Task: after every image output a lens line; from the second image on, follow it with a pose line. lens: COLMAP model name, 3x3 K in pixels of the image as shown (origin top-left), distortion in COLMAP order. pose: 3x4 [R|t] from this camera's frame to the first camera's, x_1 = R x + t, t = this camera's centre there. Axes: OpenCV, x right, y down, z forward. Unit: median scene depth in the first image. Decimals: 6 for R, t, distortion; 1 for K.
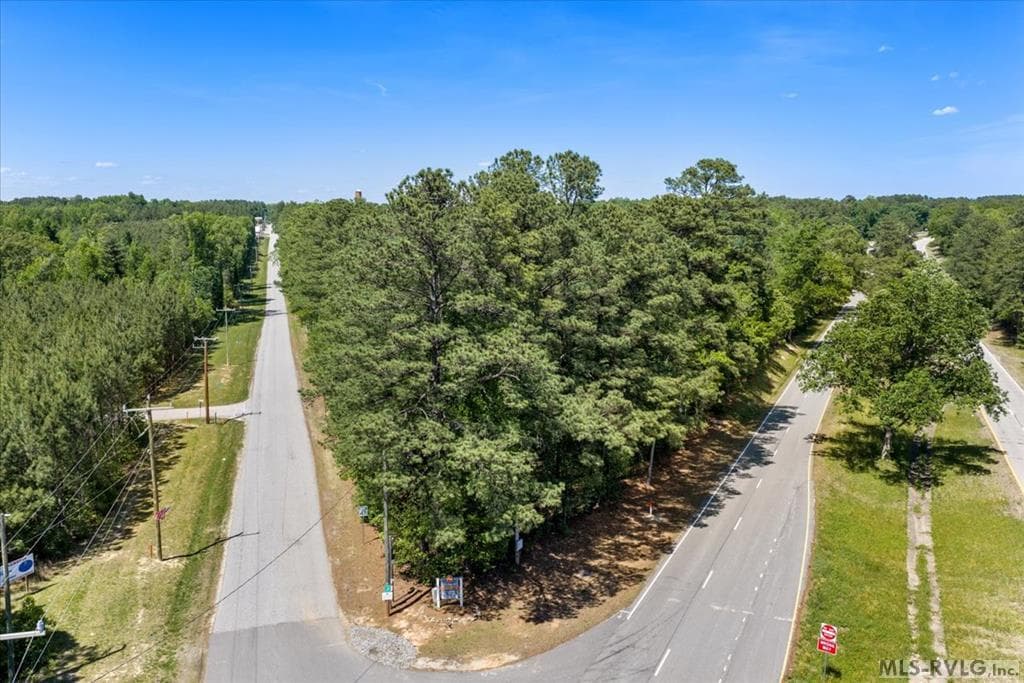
lens RADIAL K [[816.3, 0, 512.2], [0, 816.3, 297.5], [0, 0, 1]] dist [-0.072651, -0.001696]
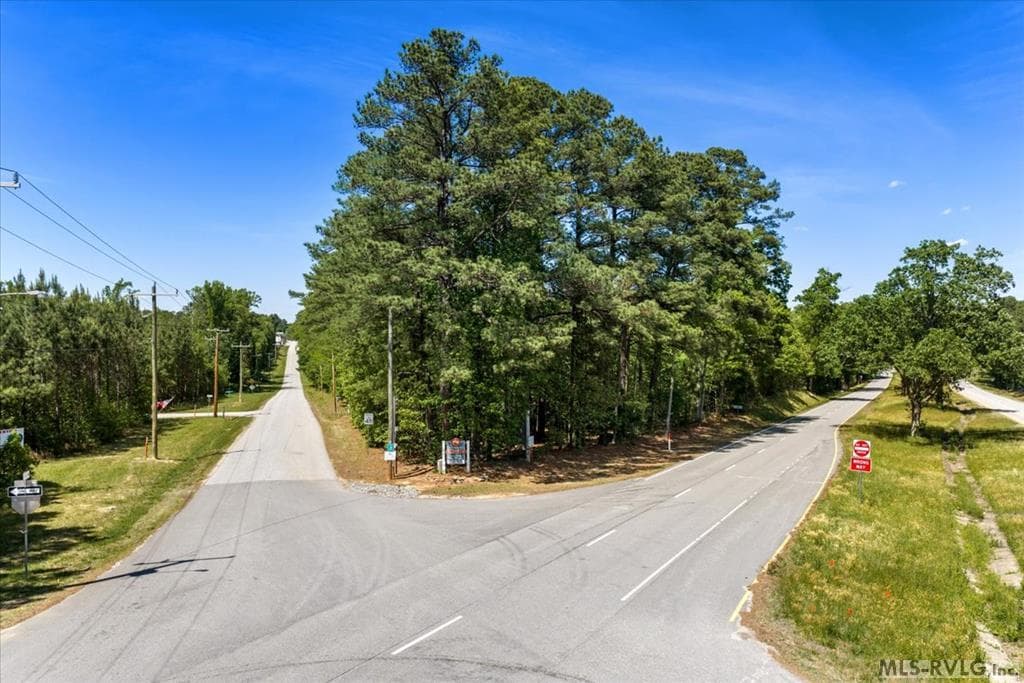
lens RADIAL K [[816.3, 0, 512.2], [0, 816.3, 297.5], [0, 0, 1]] dist [-0.072651, -0.001696]
pose [[0.999785, -0.000615, -0.020736, 0.008104], [-0.001739, 0.993556, -0.113332, 0.283367], [0.020673, 0.113344, 0.993341, 0.034545]]
